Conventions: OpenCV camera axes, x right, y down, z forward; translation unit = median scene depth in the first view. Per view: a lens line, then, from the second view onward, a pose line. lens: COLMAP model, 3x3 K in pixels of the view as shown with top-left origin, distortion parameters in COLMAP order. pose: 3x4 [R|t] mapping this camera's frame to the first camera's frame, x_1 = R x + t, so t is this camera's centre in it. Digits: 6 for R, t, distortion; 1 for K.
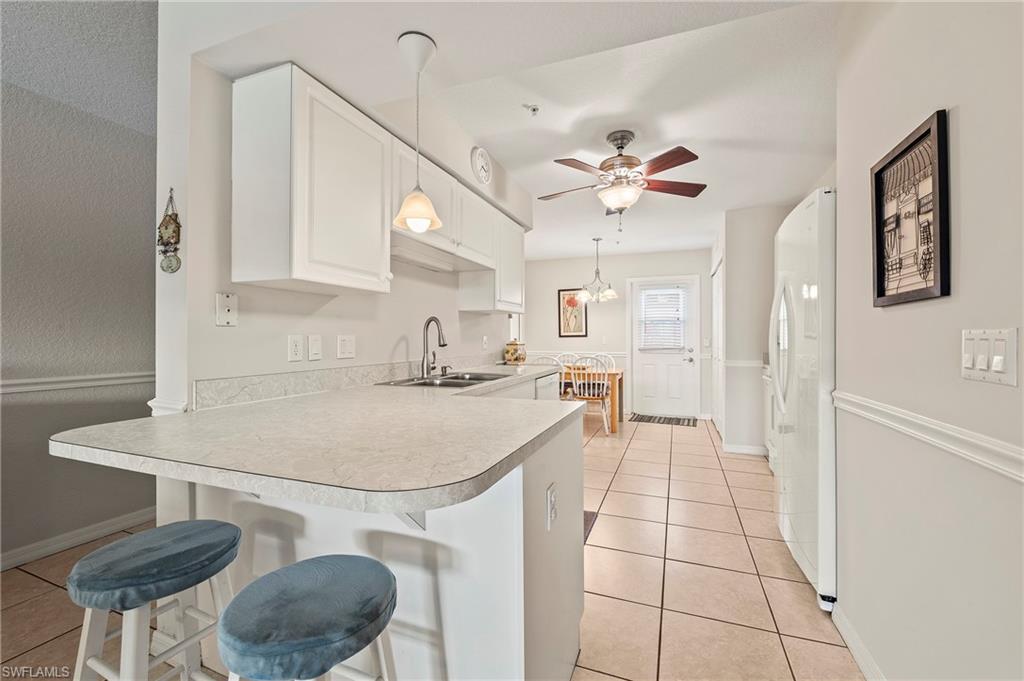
lens RADIAL K [[422.9, 0, 501.5], [0, 422.9, 337.1], [0, 0, 1]] dist [0.003440, -0.000363]
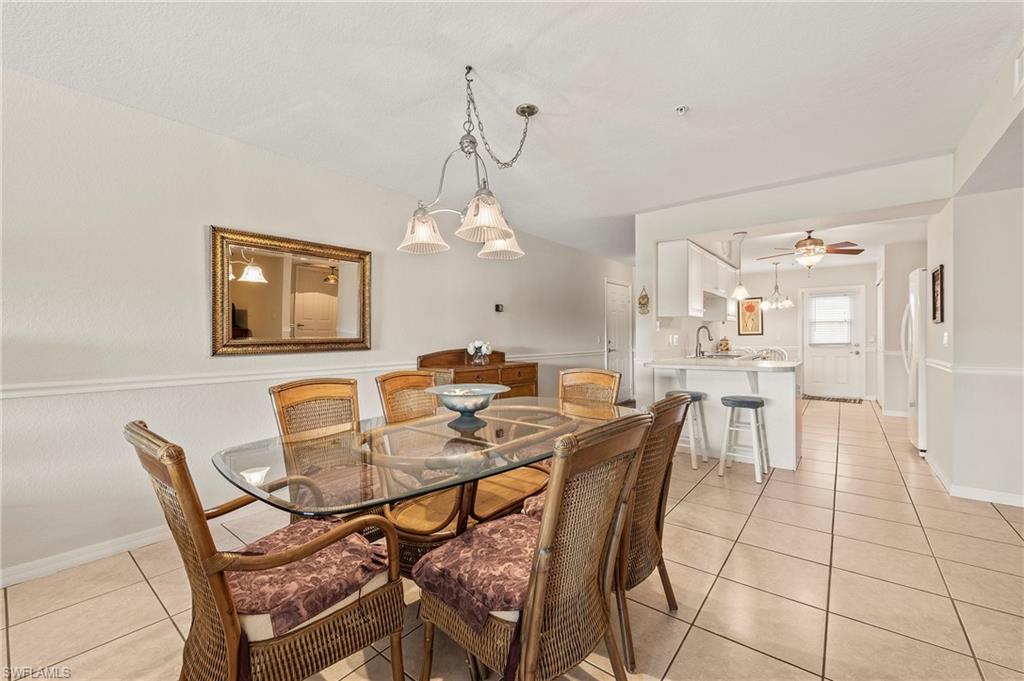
lens RADIAL K [[422.9, 0, 522.4], [0, 422.9, 336.4], [0, 0, 1]] dist [0.003440, -0.000363]
pose [[0.967470, -0.004256, -0.252950, -0.219356], [0.004975, 0.999985, 0.002204, -0.002812], [0.252937, -0.003391, 0.967477, -0.523710]]
